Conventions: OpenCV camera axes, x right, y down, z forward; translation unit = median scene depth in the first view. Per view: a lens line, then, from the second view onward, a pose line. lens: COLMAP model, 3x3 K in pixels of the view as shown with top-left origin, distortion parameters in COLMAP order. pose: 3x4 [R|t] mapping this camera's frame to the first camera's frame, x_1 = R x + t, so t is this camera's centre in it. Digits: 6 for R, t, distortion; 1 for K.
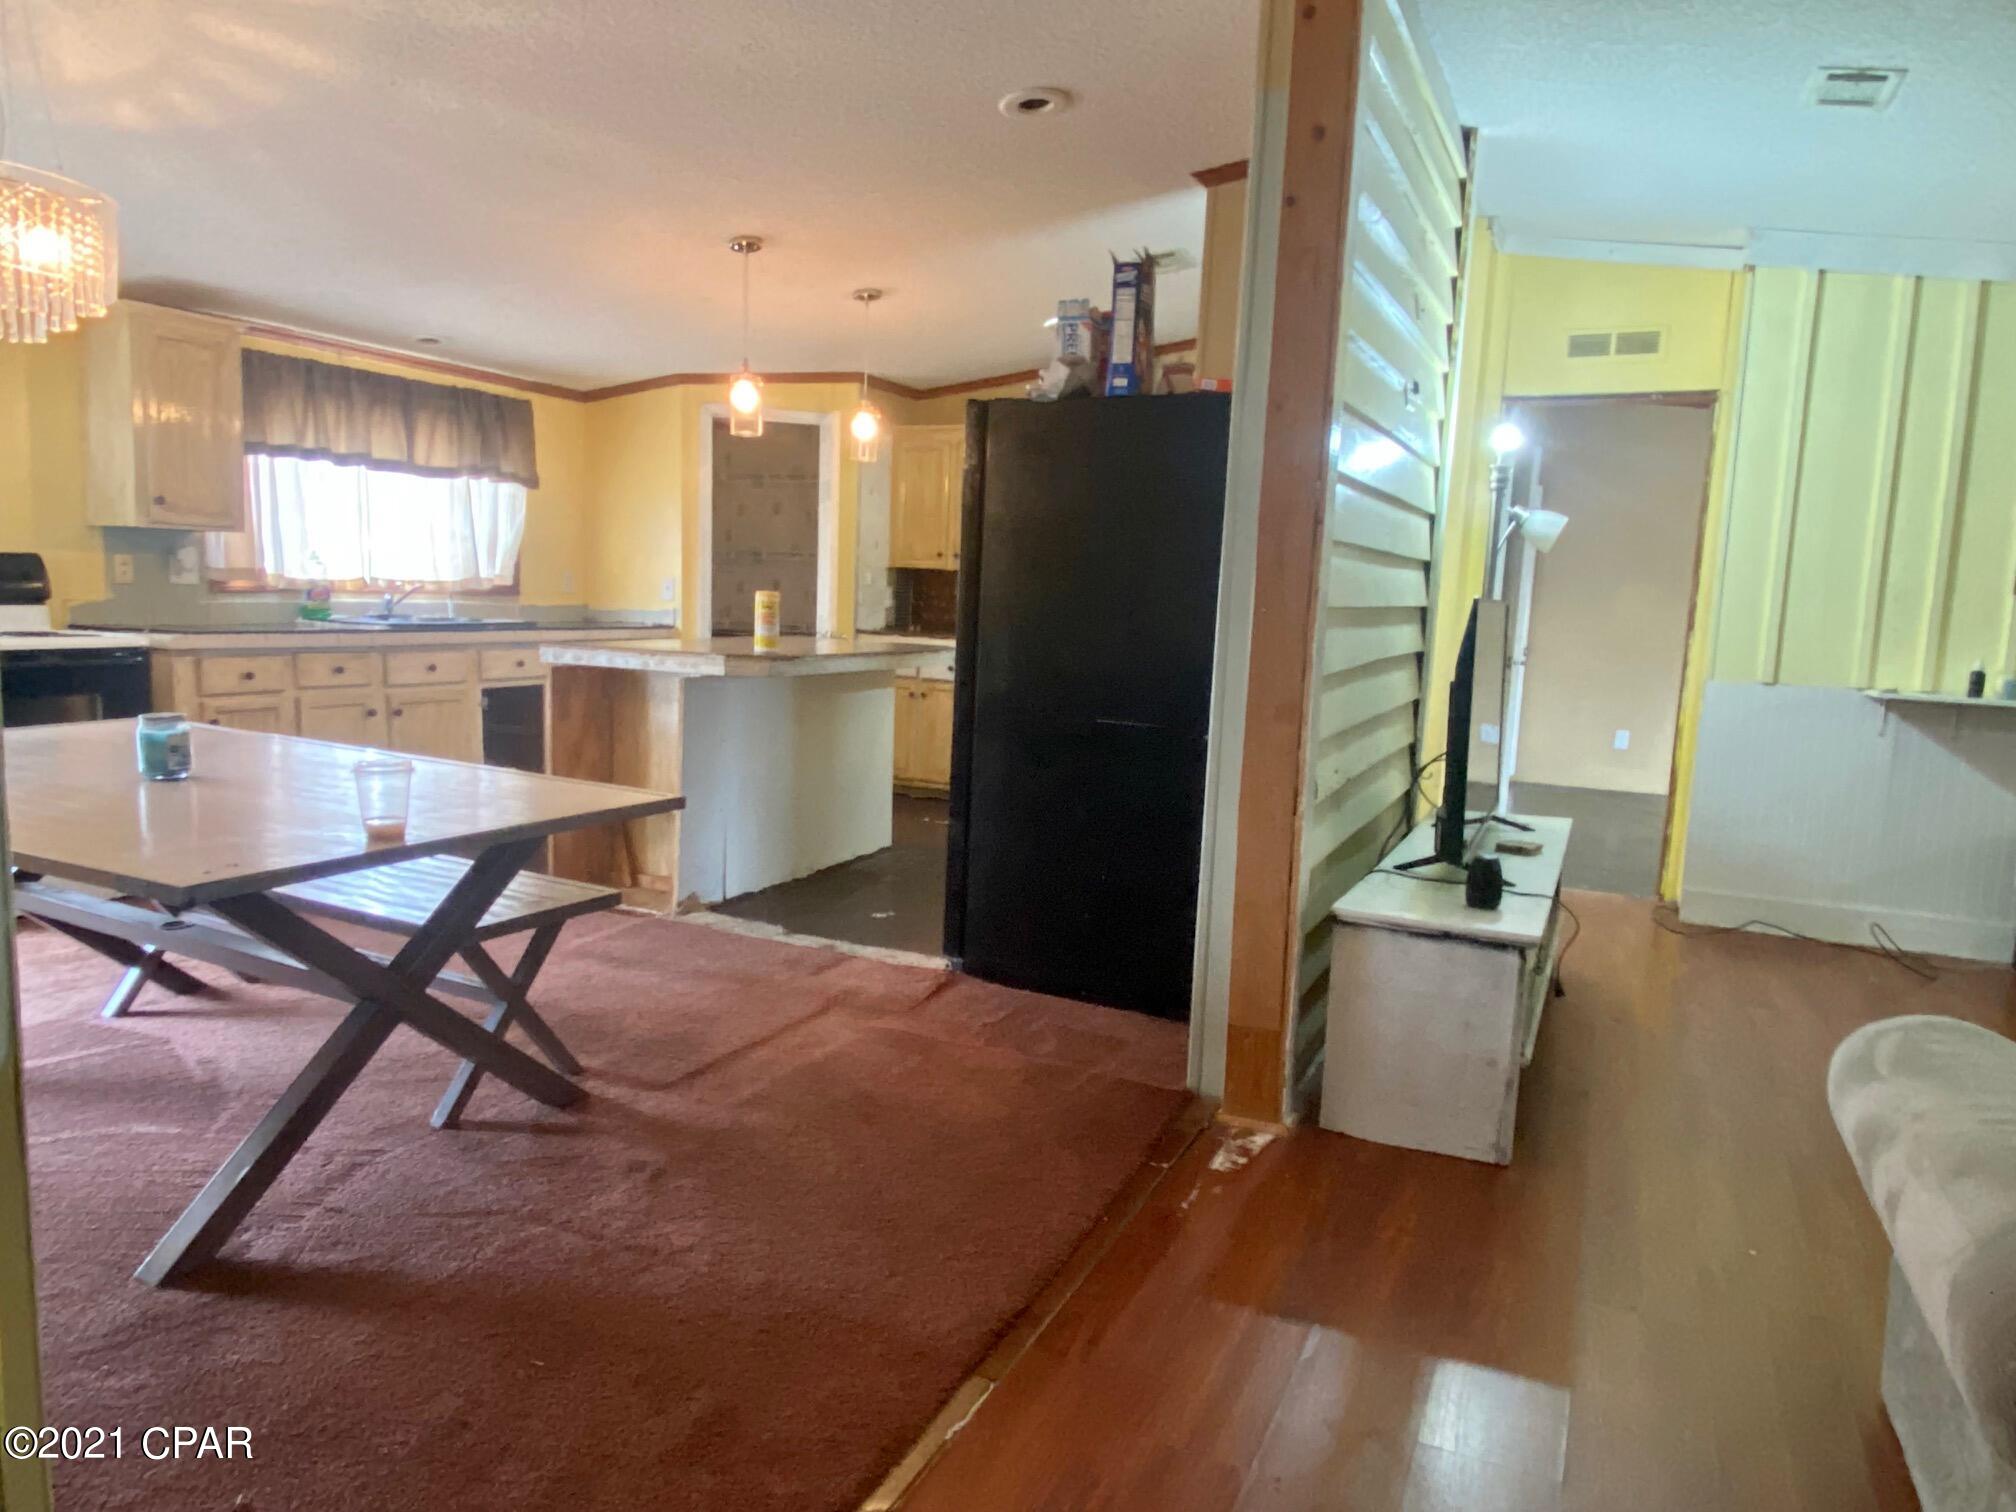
lens RADIAL K [[1290.6, 0, 992.6], [0, 1290.6, 766.6], [0, 0, 1]] dist [0.061490, -0.073454]
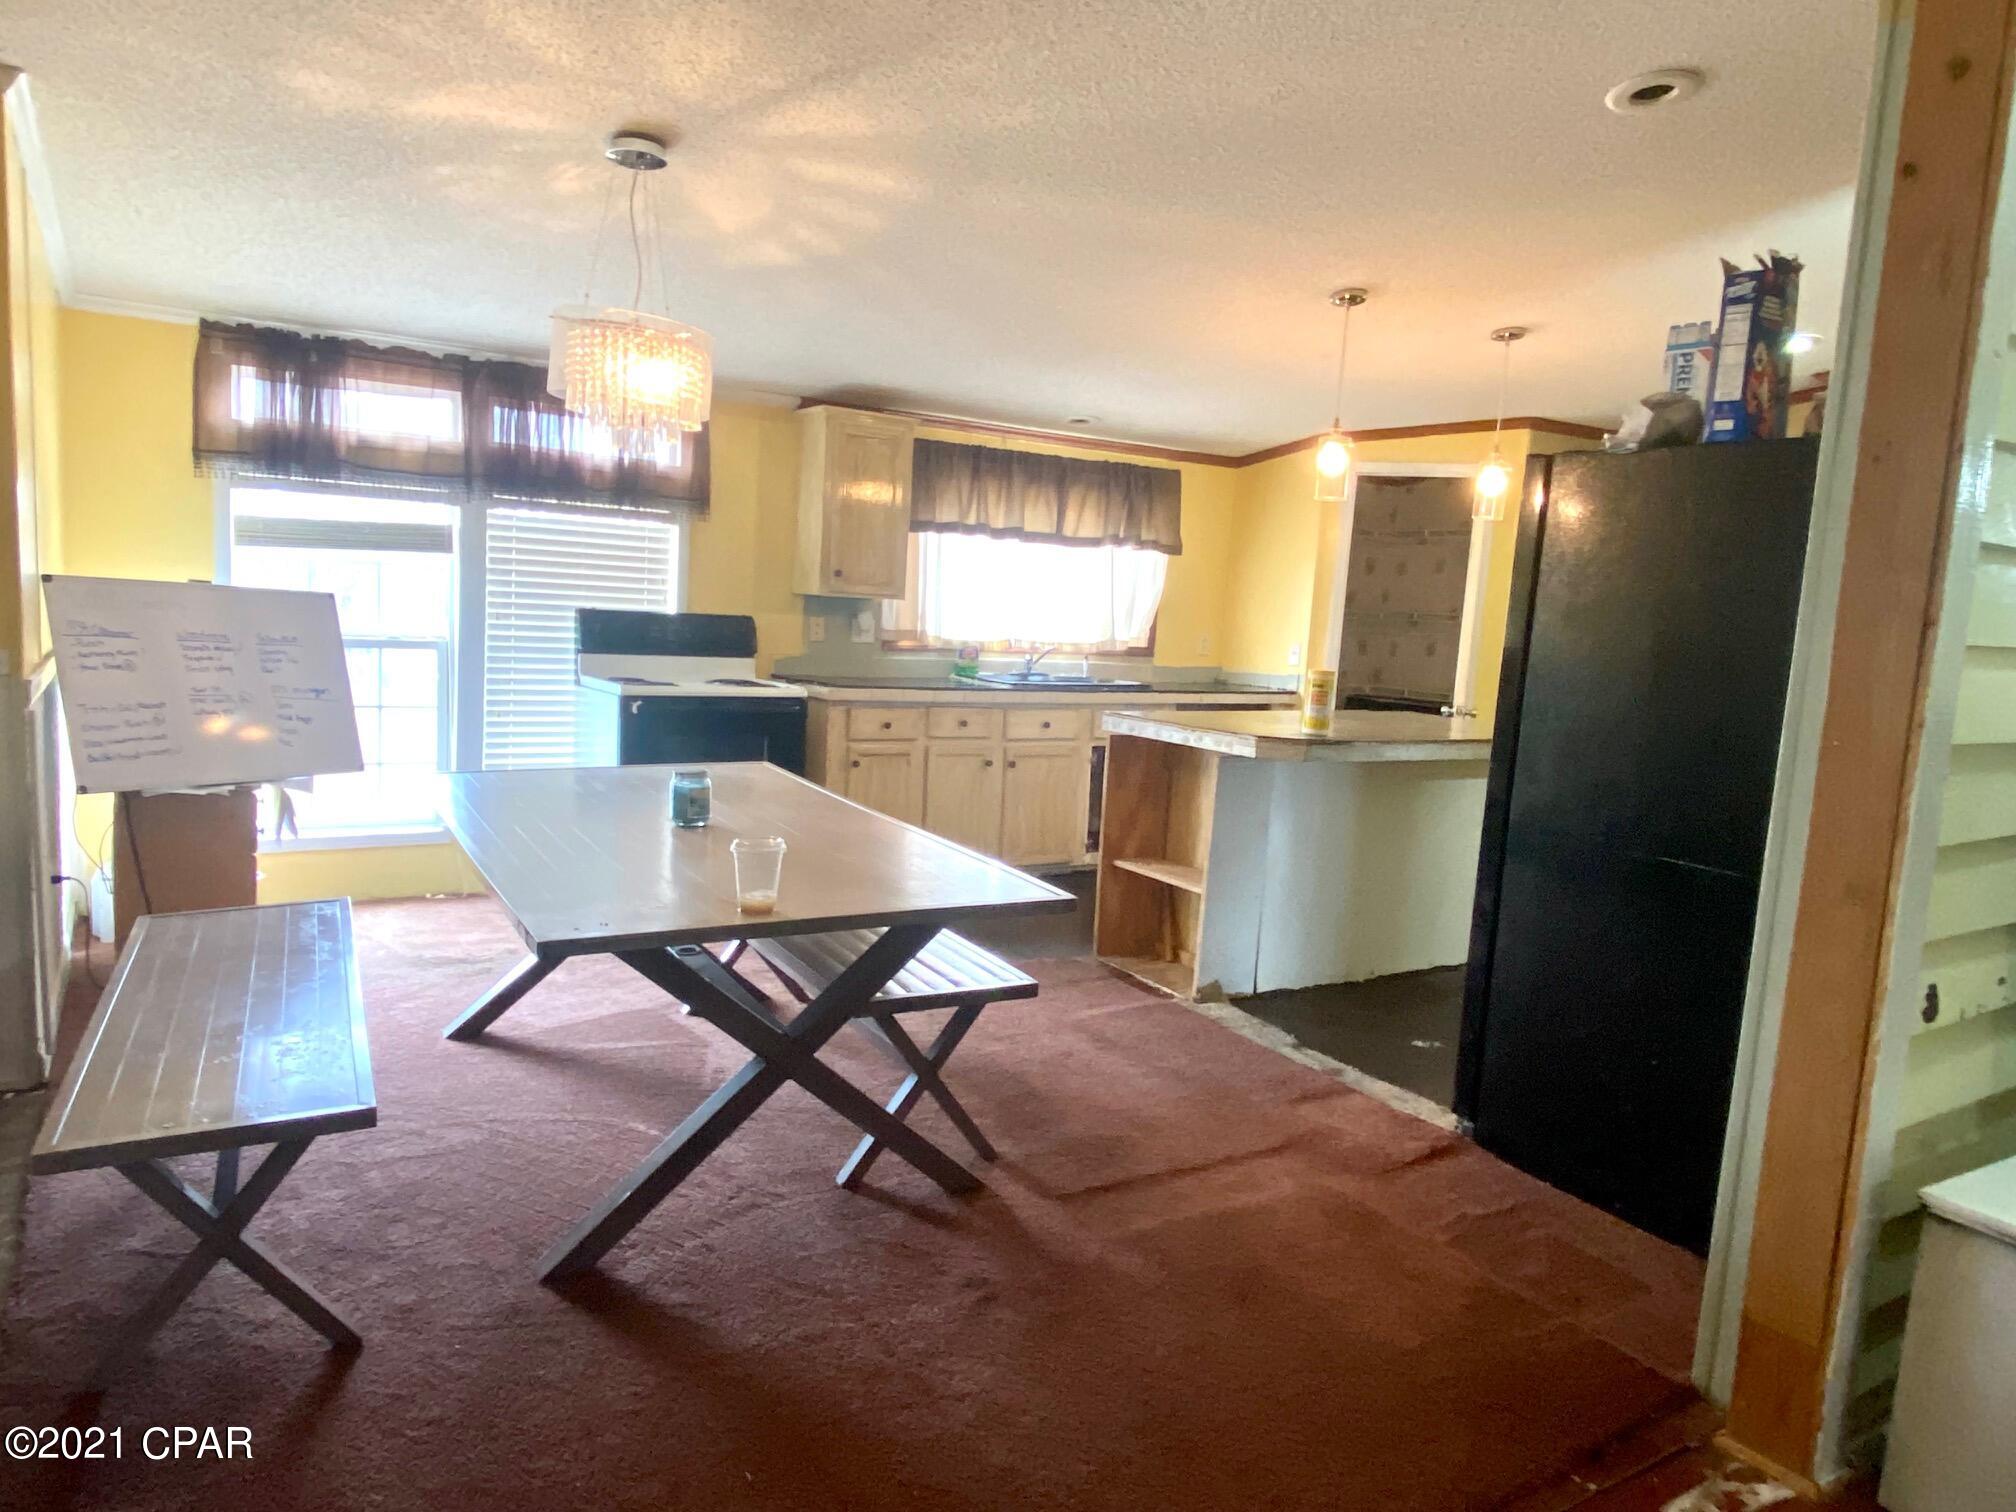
lens RADIAL K [[1290.6, 0, 989.4], [0, 1290.6, 763.6], [0, 0, 1]] dist [0.061490, -0.073454]
pose [[0.844069, 0.076587, -0.530737, 0.131619], [-0.097038, 0.995223, -0.010712, -0.038785], [0.527381, 0.060543, 0.847469, 0.106487]]
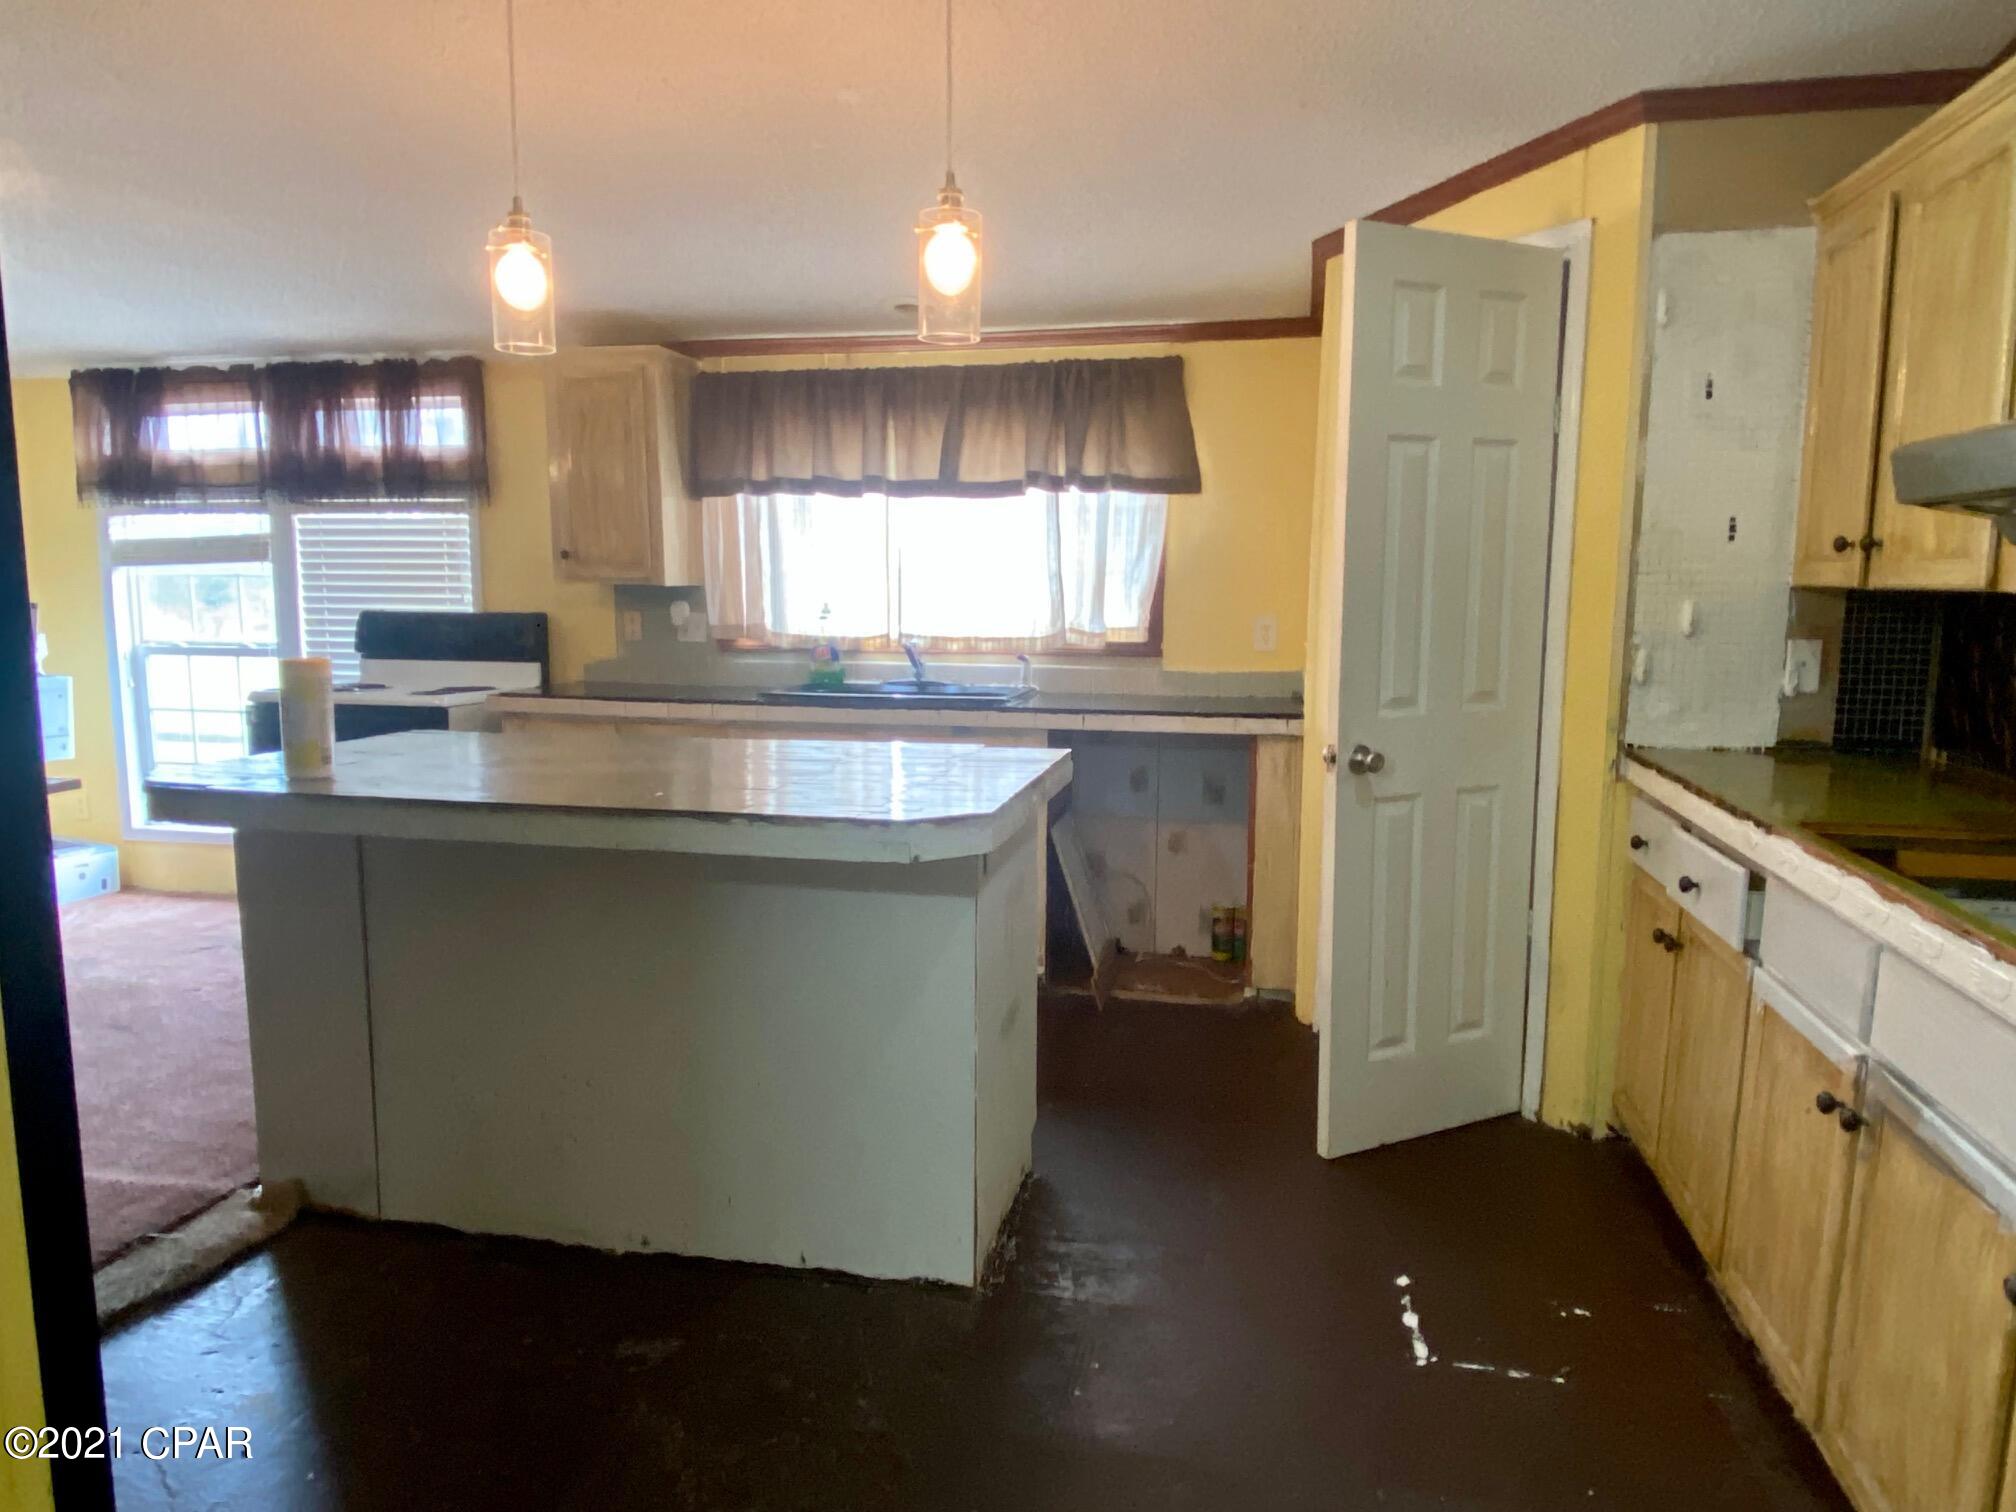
lens RADIAL K [[1290.6, 0, 1010.5], [0, 1290.6, 761.7], [0, 0, 1]] dist [0.061490, -0.073454]
pose [[0.240003, 0.089553, -0.966633, 0.430397], [-0.130273, 0.989701, 0.059345, -0.180192], [0.961991, 0.111683, 0.249197, 1.282746]]
